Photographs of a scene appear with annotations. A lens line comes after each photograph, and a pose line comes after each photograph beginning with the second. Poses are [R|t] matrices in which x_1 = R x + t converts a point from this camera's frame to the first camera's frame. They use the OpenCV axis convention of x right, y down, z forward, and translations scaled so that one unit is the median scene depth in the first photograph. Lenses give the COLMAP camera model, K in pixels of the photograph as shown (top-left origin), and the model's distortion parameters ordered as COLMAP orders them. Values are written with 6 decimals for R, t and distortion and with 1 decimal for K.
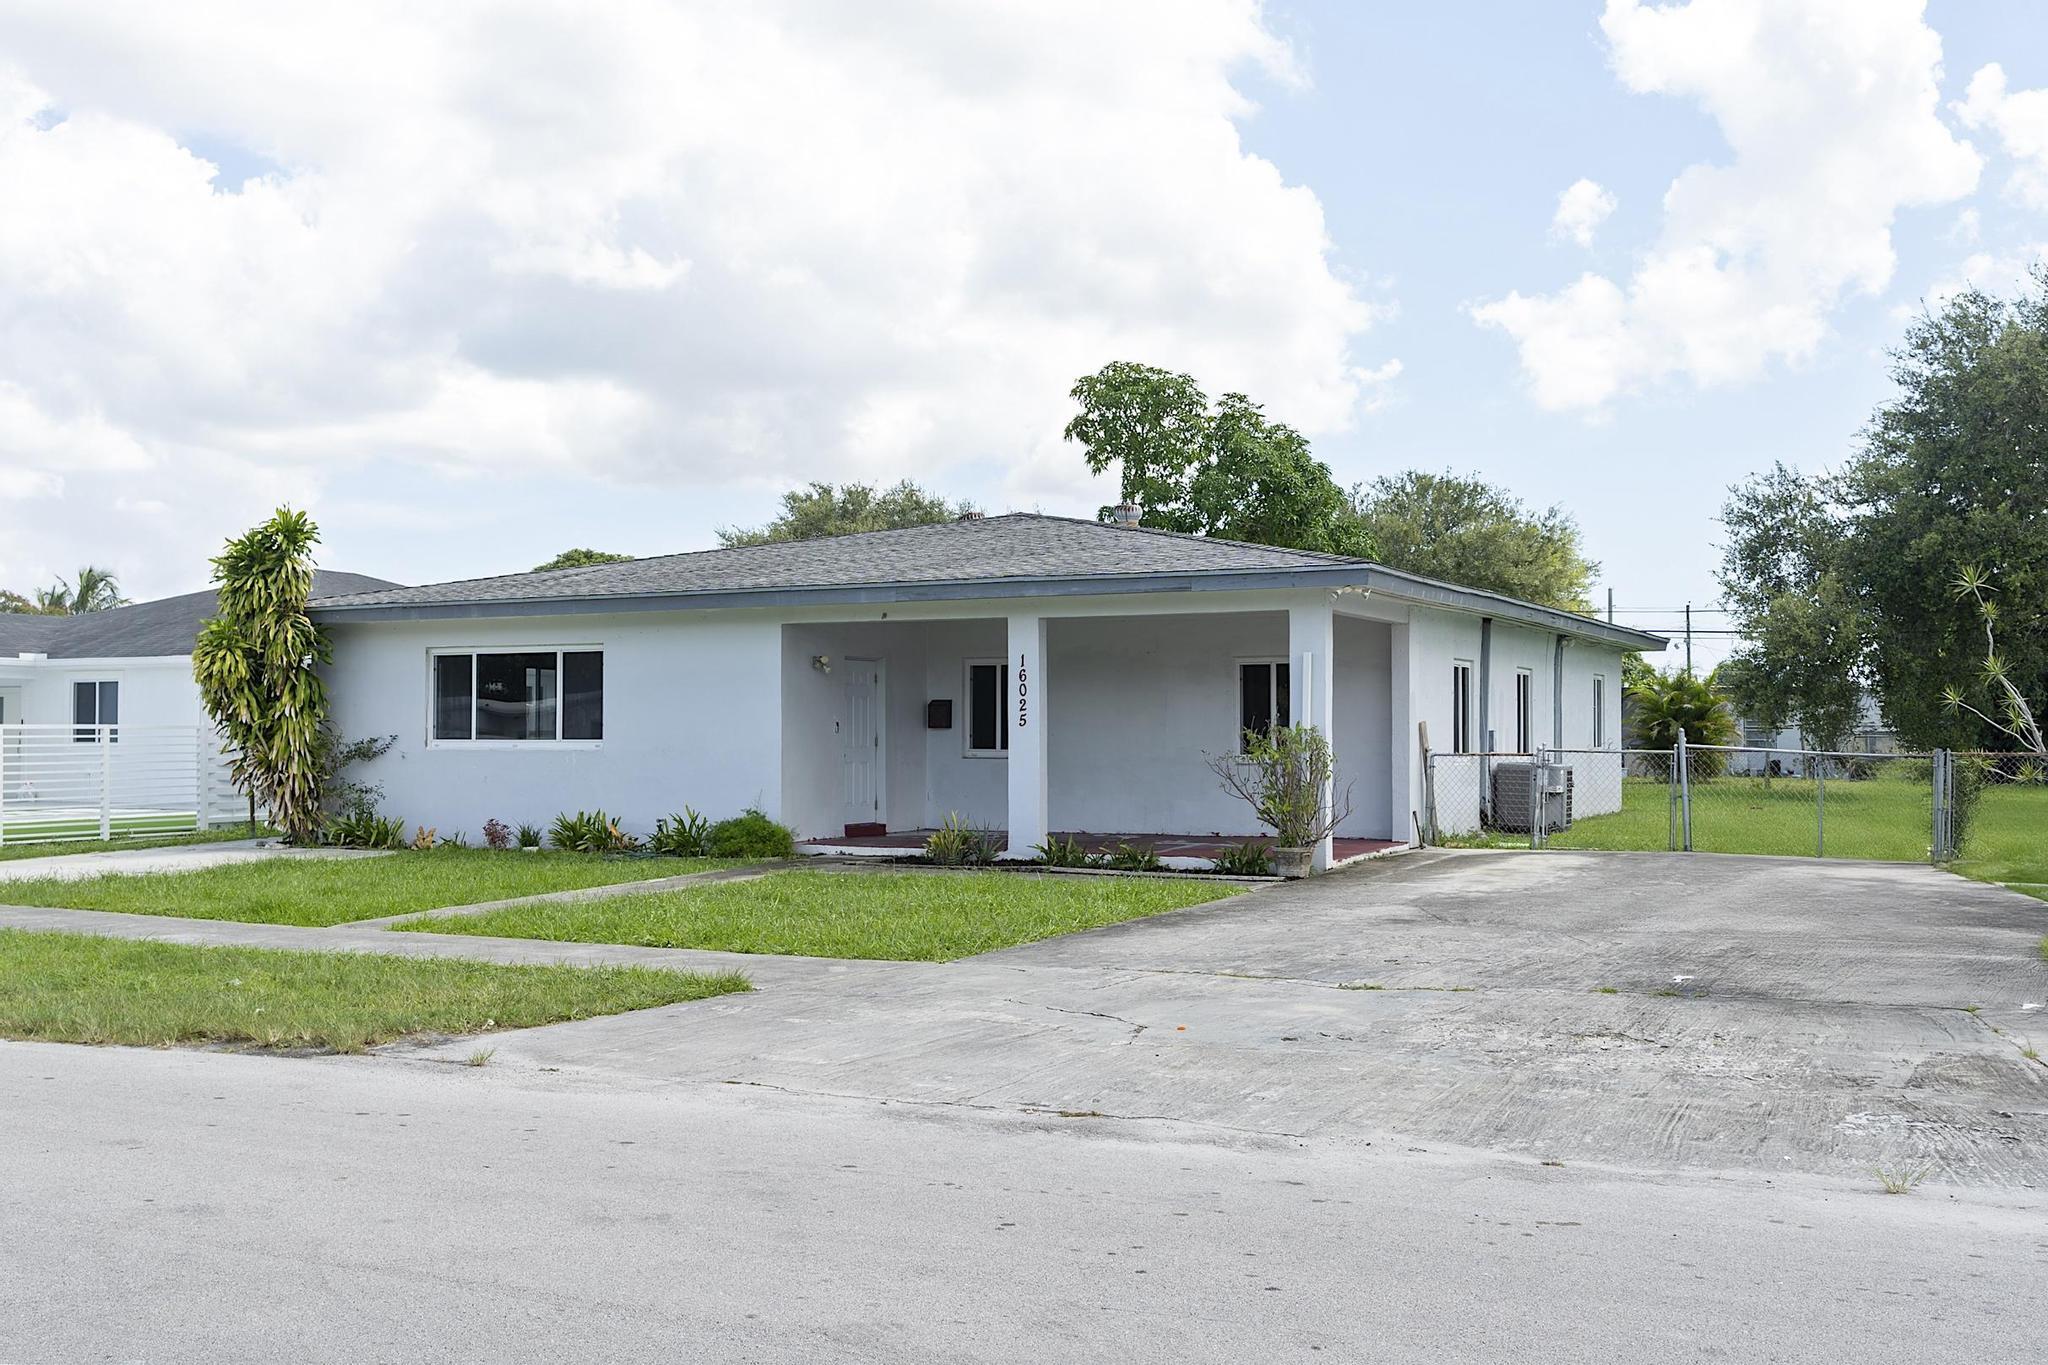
lens RADIAL K [[2026.4, 0, 1021.2], [0, 2026.4, 685.5], [0, 0, 1]] dist [-0.012274, 0.000000]
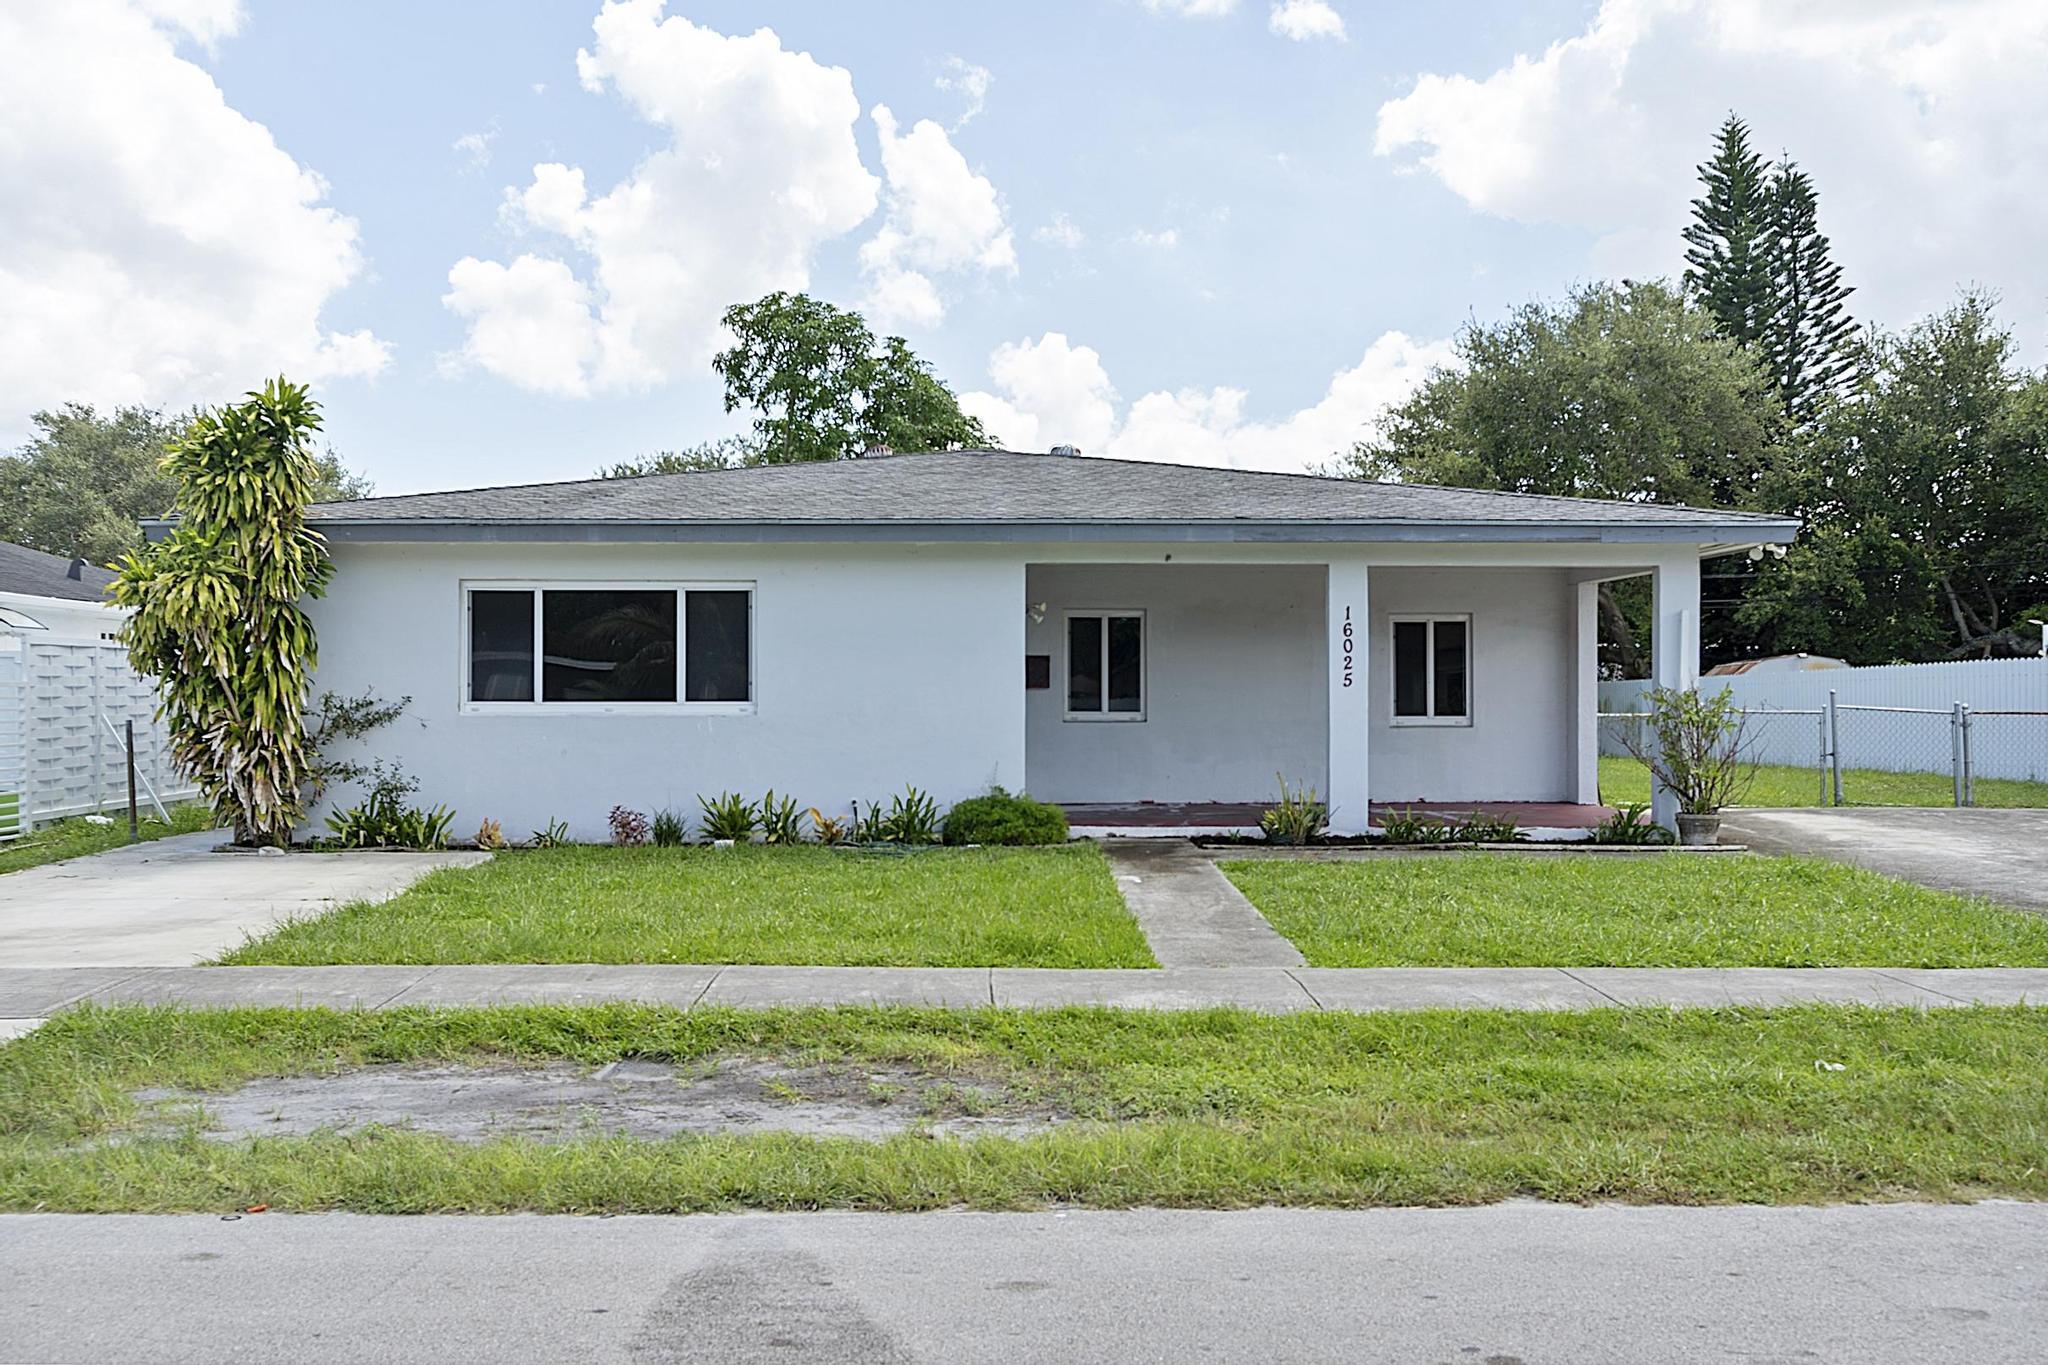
lens RADIAL K [[1966.1, 0, 1037.0], [0, 1966.1, 680.9], [0, 0, 1]] dist [-0.020019, 0.000000]
pose [[0.876203, 0.004186, 0.481923, -0.479014], [-0.011816, 0.999848, 0.012799, 0.007331], [-0.481797, -0.016909, 0.876120, 0.273307]]
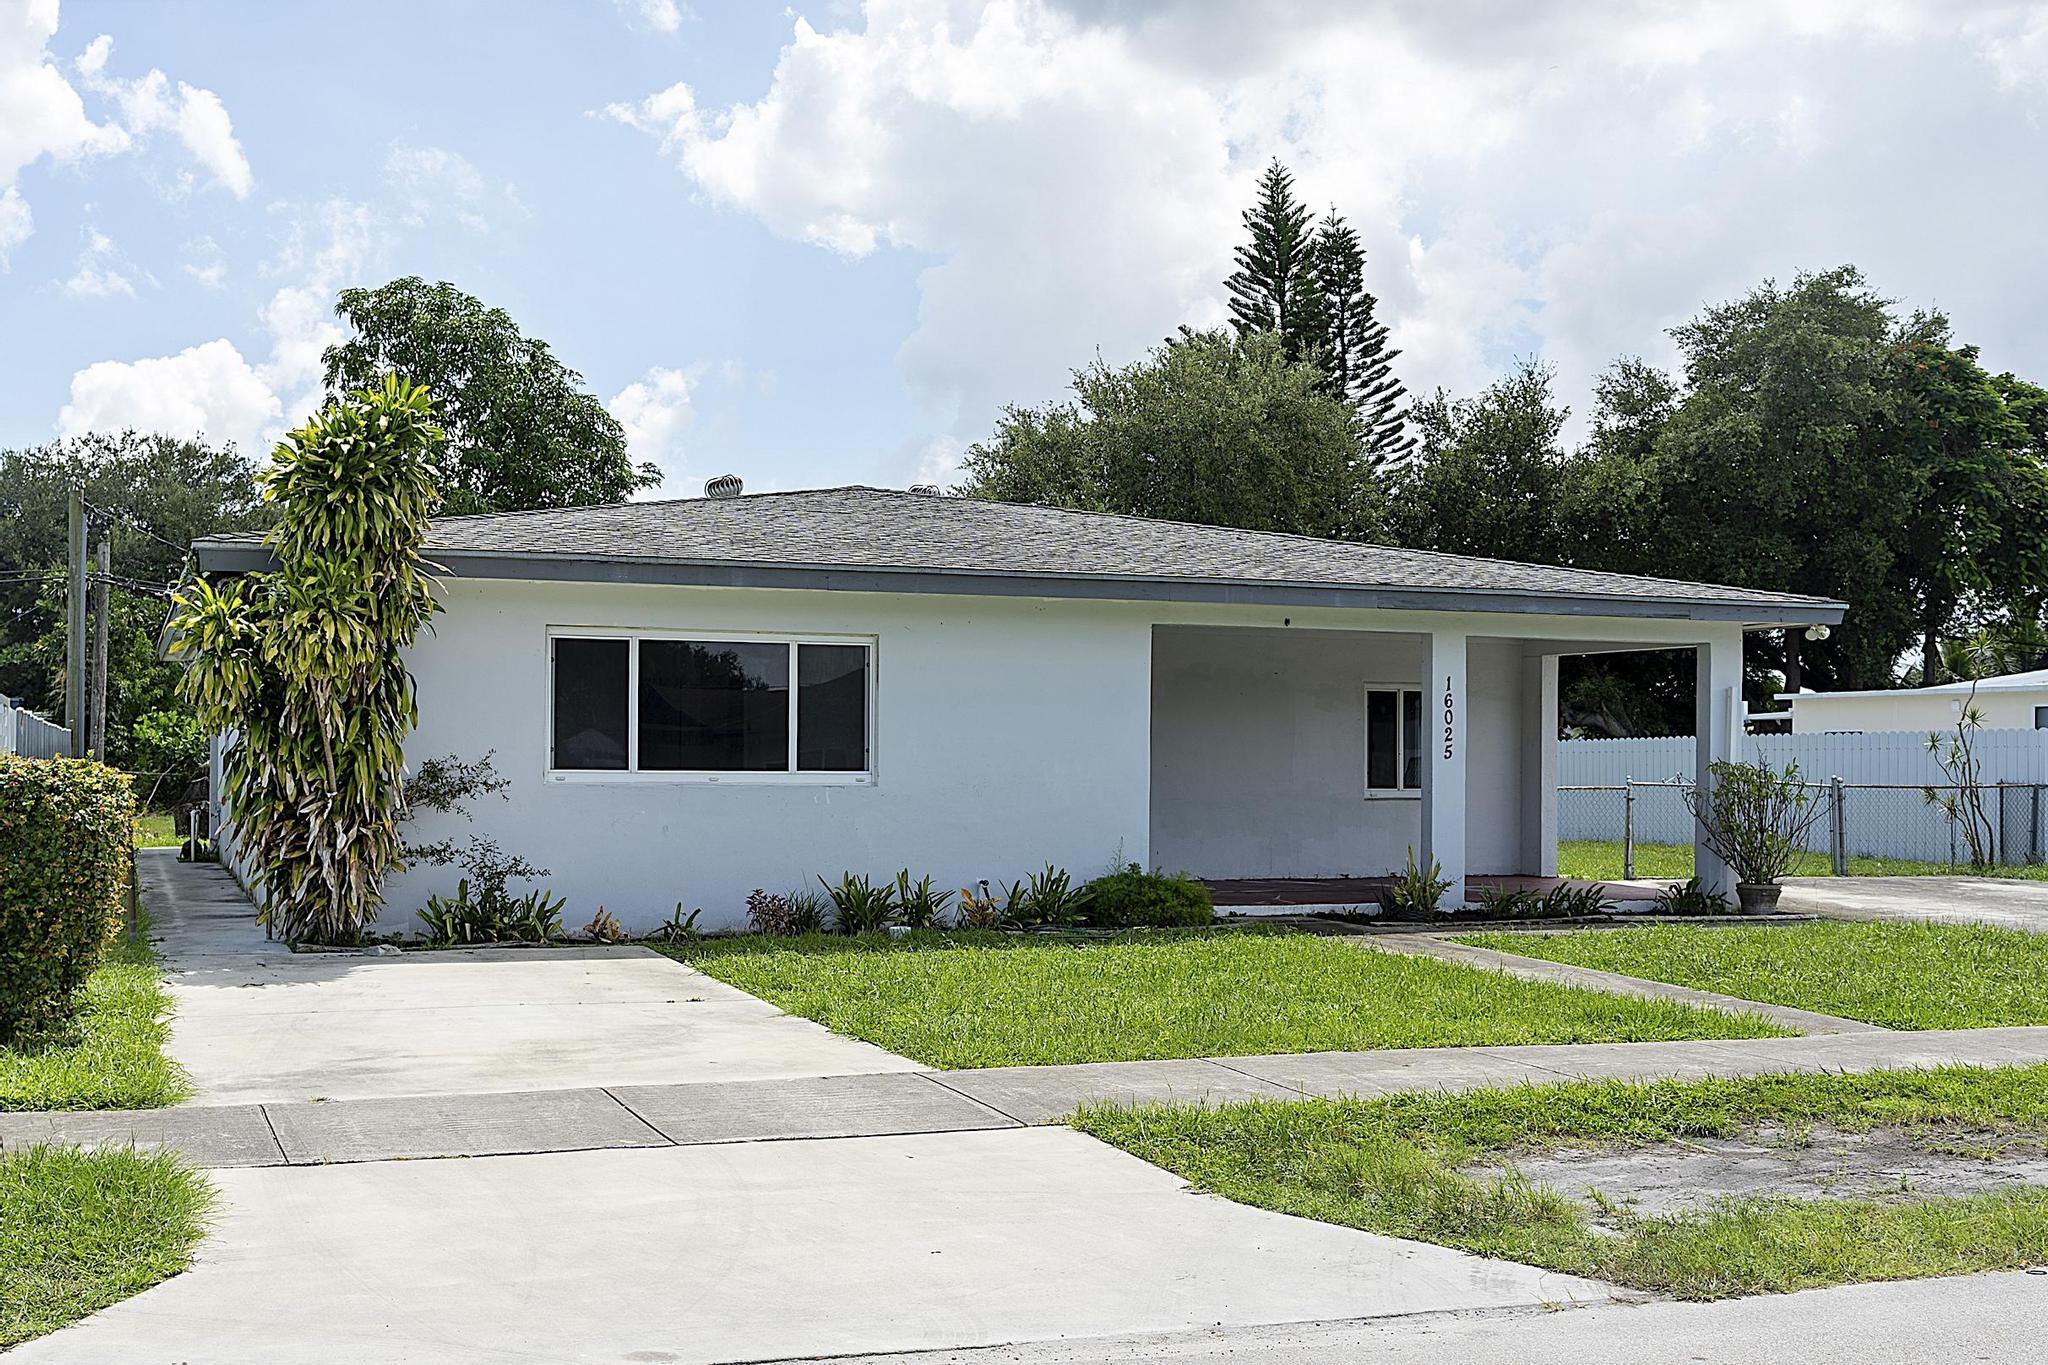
lens RADIAL K [[2266.5, 0, 1014.2], [0, 2266.5, 689.3], [0, 0, 1]] dist [0.000898, 0.000000]
pose [[0.657977, 0.029839, 0.752446, -0.767727], [-0.025017, 0.999529, -0.017762, 0.011060], [-0.752622, -0.007137, 0.658414, 0.442457]]
